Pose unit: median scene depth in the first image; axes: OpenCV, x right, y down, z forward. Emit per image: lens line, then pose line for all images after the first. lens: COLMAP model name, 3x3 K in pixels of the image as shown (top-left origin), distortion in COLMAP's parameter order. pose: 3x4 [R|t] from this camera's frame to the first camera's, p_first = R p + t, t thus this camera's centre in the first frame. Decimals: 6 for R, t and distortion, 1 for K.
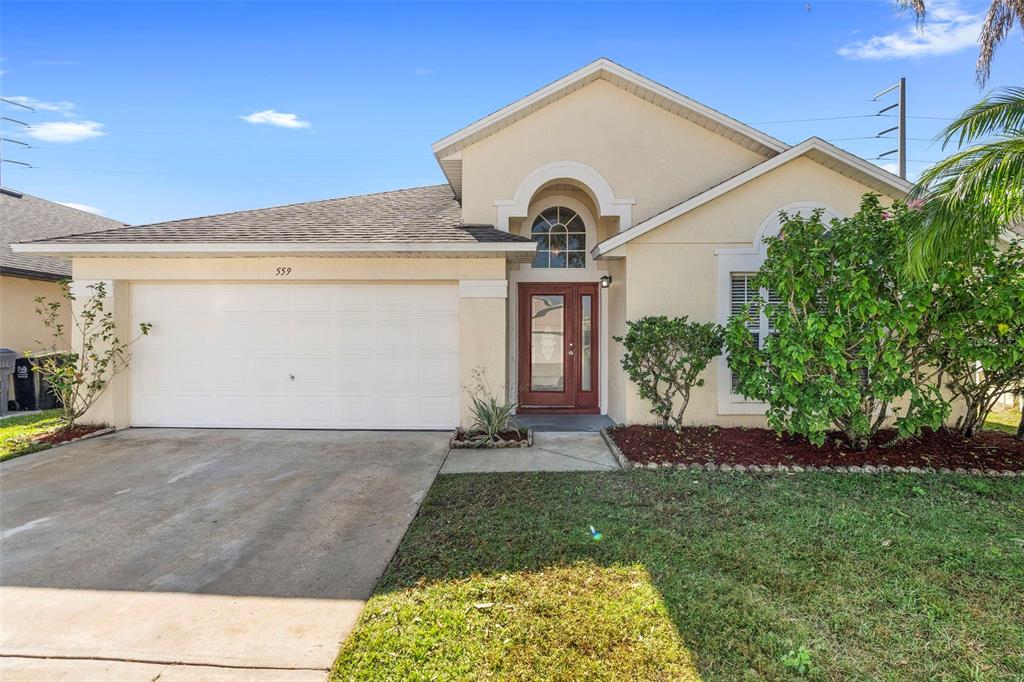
lens RADIAL K [[475.1, 0, 511.5], [0, 475.1, 332.0], [0, 0, 1]] dist [-0.024915, 0.000403]
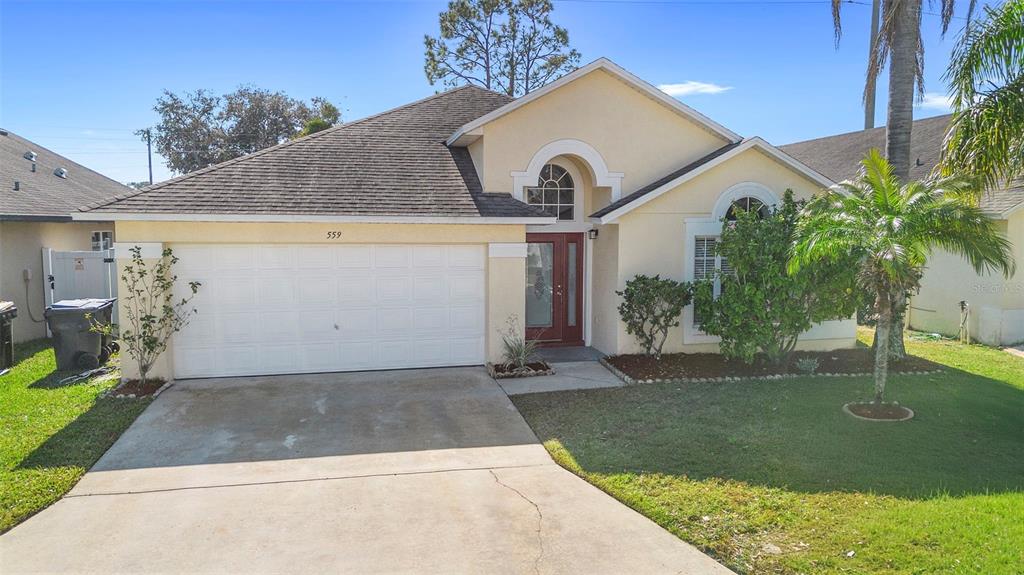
lens RADIAL K [[715.4, 0, 512.0], [0, 715.4, 287.5], [0, 0, 1]] dist [0.054567, -0.000651]
pose [[0.973909, -0.022400, 0.225833, -0.521196], [-0.000423, 0.994936, 0.100508, -0.201180], [-0.226940, -0.097981, 0.968967, -0.892641]]
